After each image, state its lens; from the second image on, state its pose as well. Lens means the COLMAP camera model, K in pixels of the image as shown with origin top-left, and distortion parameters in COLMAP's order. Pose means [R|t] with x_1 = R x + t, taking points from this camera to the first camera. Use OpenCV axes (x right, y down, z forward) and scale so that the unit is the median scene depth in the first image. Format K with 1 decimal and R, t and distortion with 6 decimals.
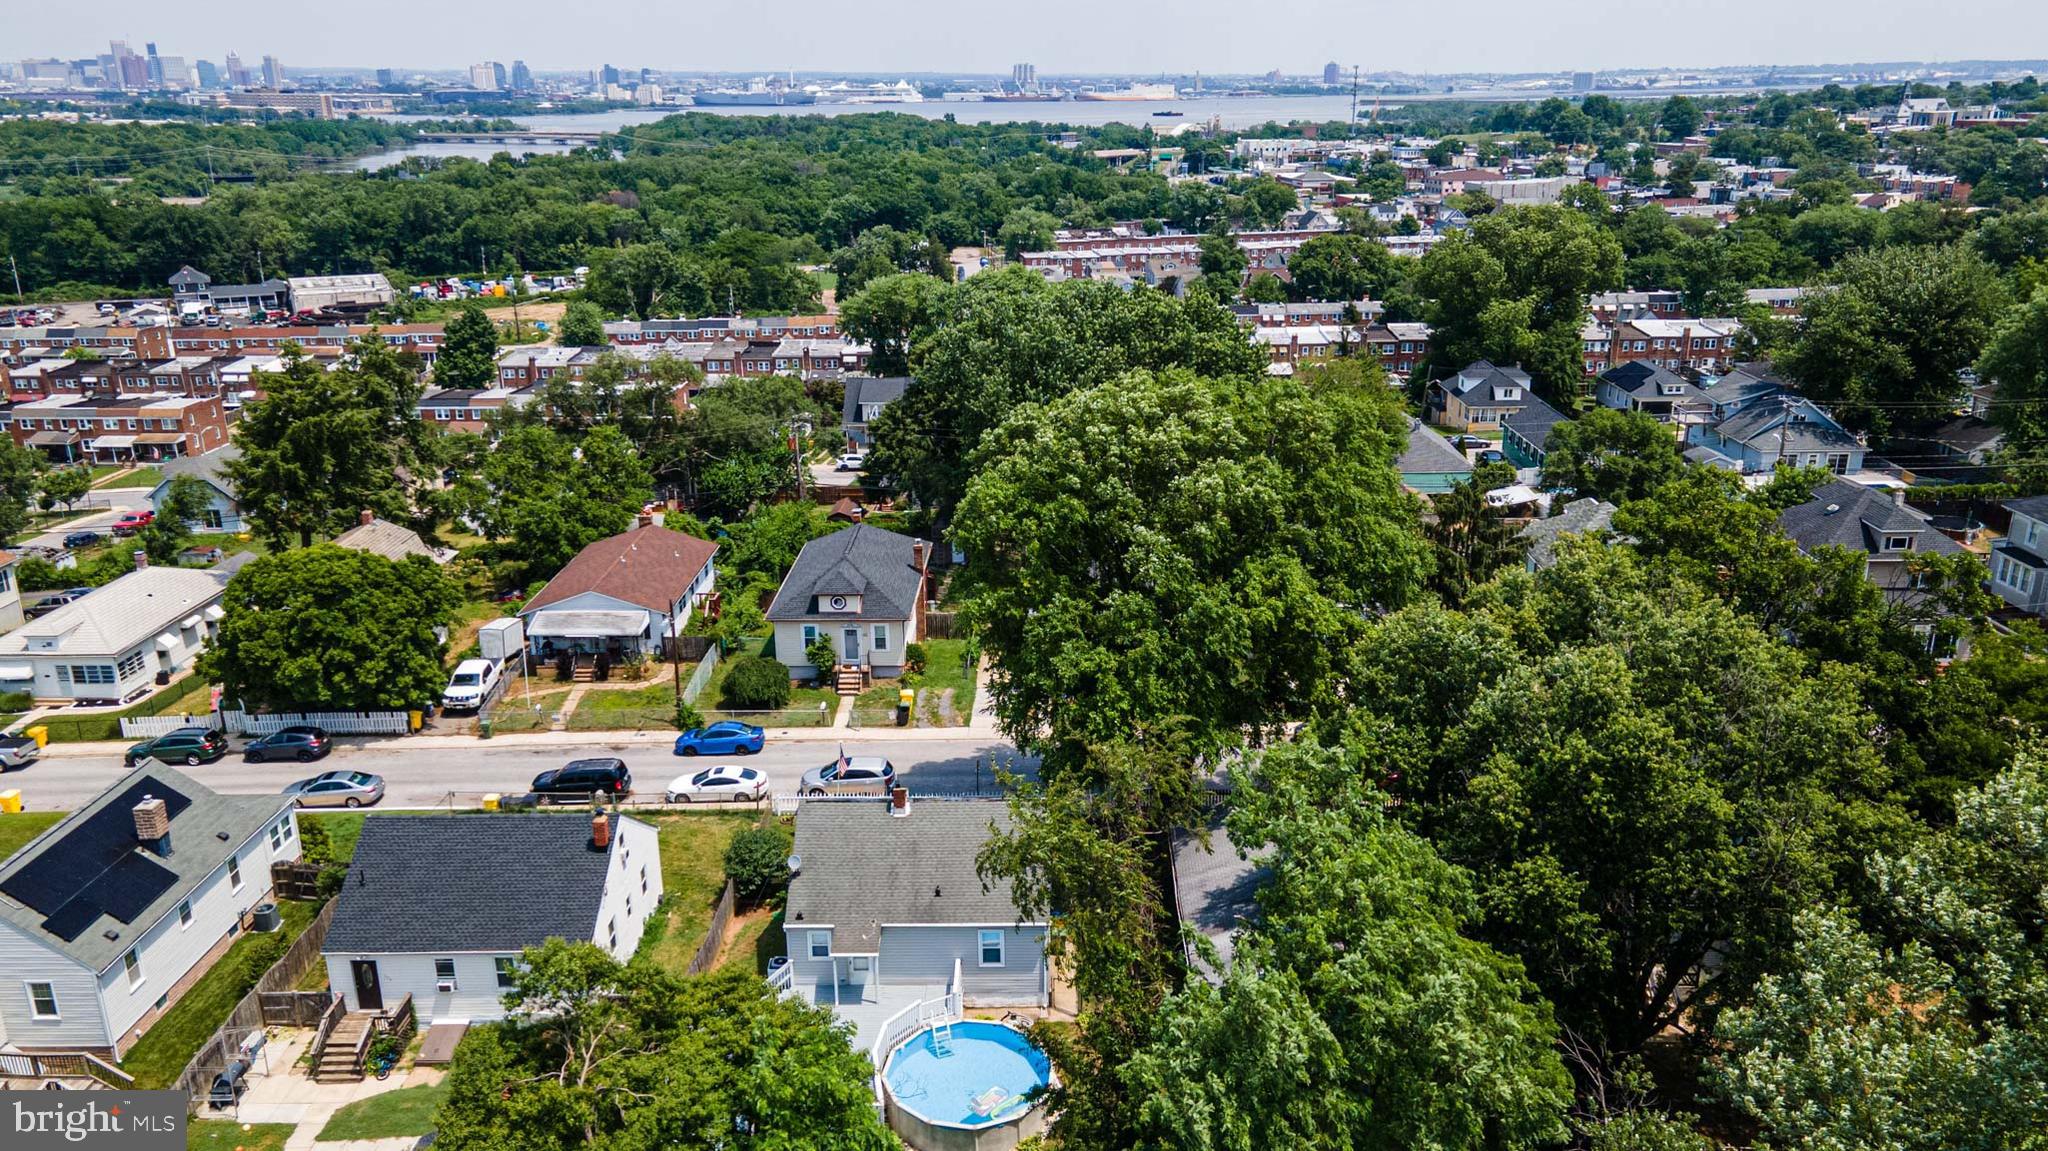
lens RADIAL K [[1495.1, 0, 1024.0], [0, 1495.1, 575.5], [0, 0, 1]] dist [0.004368, 0.070492]
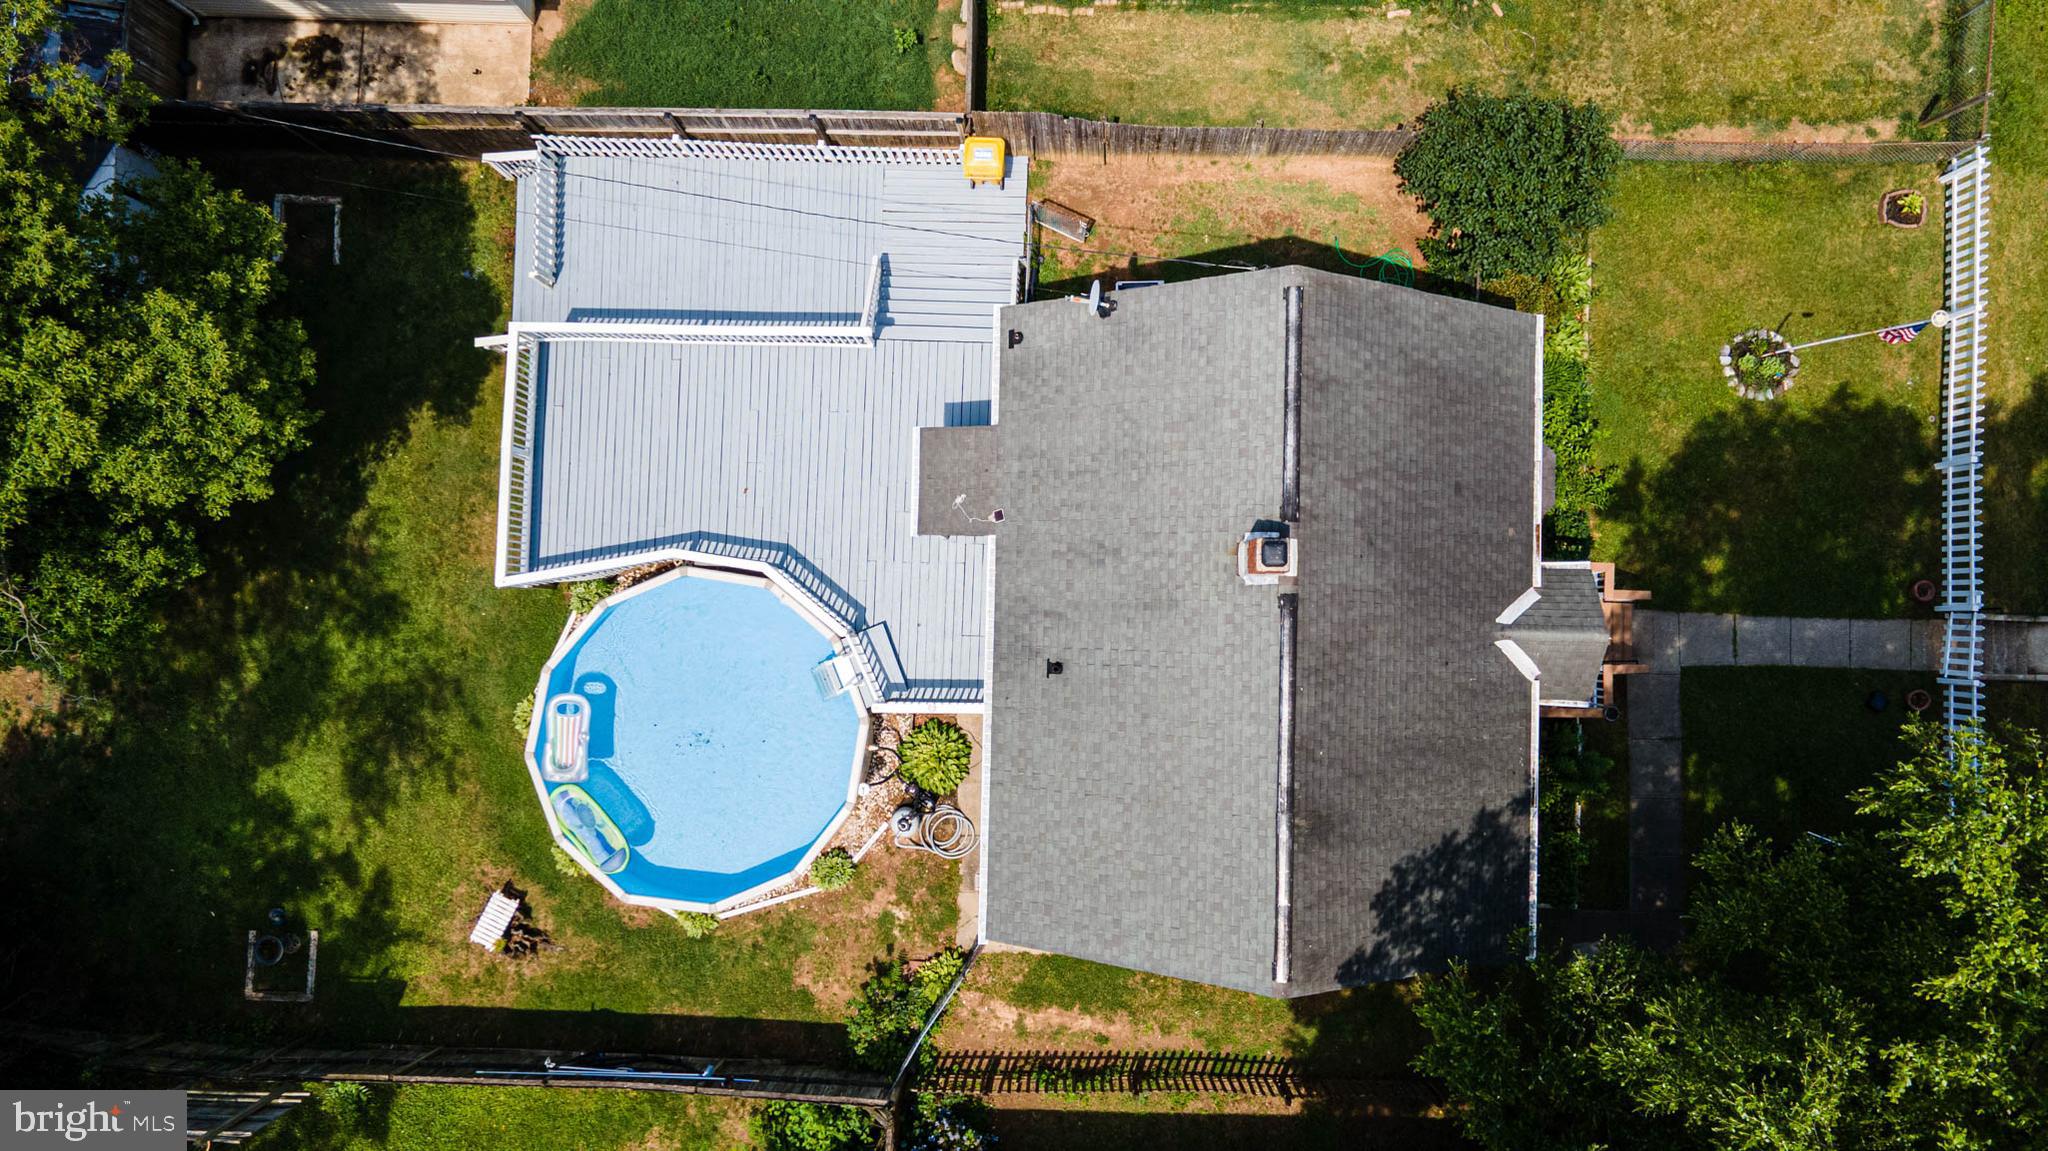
lens RADIAL K [[1484.0, 0, 1041.2], [0, 1484.0, 577.8], [0, 0, 1]] dist [0.024683, 0.064723]
pose [[-0.017924, 0.999343, -0.031511, -0.035107], [-0.285047, 0.025100, 0.958185, -0.086372], [0.958346, 0.026157, 0.284410, 0.447099]]
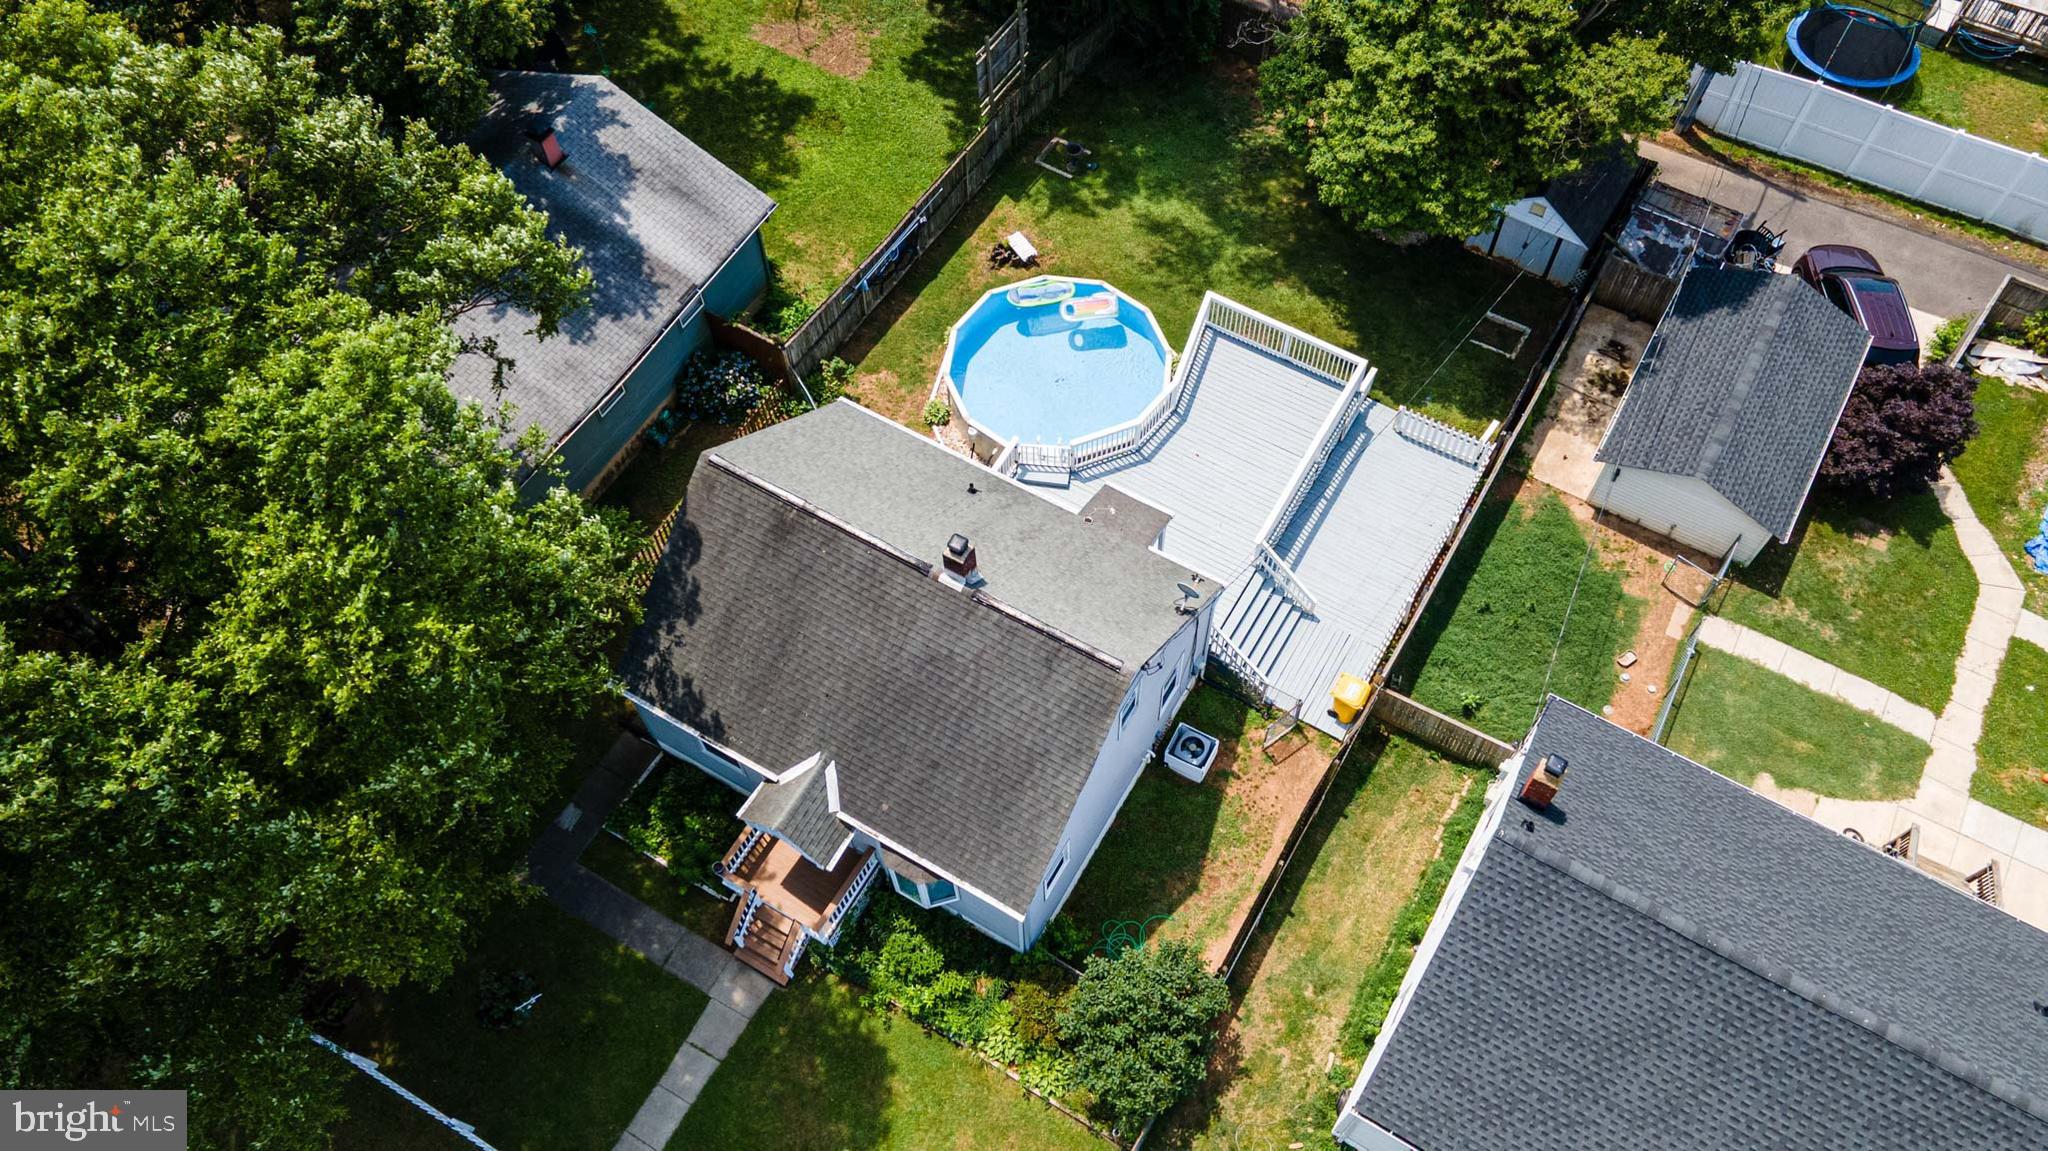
lens RADIAL K [[1482.9, 0, 1045.4], [0, 1482.9, 572.6], [0, 0, 1]] dist [0.043517, 0.036837]
pose [[-0.866196, -0.424291, 0.263974, -0.124956], [0.166229, 0.253516, 0.952942, -0.162397], [-0.471246, 0.869314, -0.149065, 0.557364]]
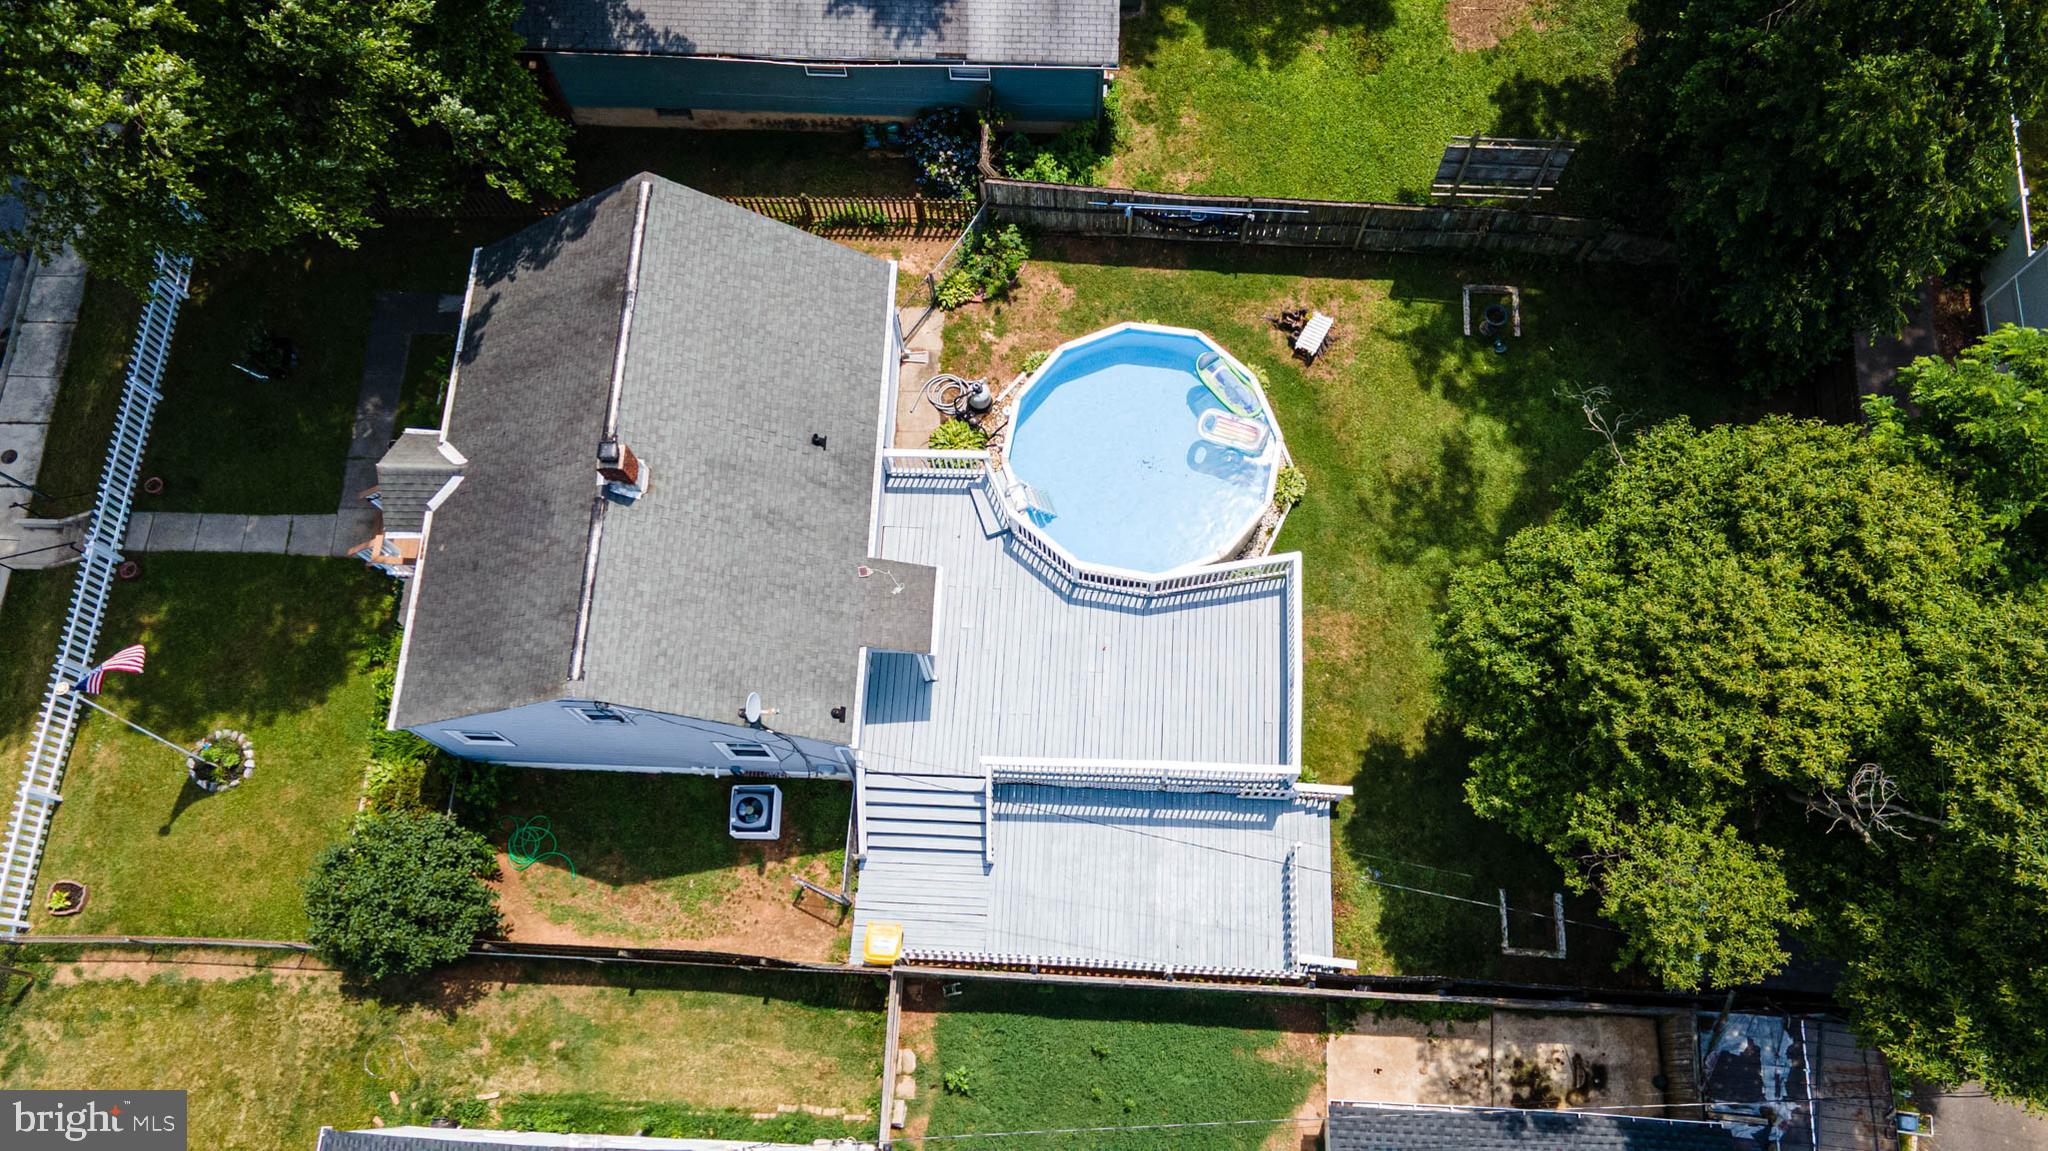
lens RADIAL K [[1531.4, 0, 1047.1], [0, 1531.4, 555.1], [0, 0, 1]] dist [0.047623, -0.000072]
pose [[0.035772, -0.944386, 0.326888, -0.131734], [0.322222, 0.320527, 0.890750, -0.106849], [-0.945988, 0.073467, 0.315768, 0.388655]]
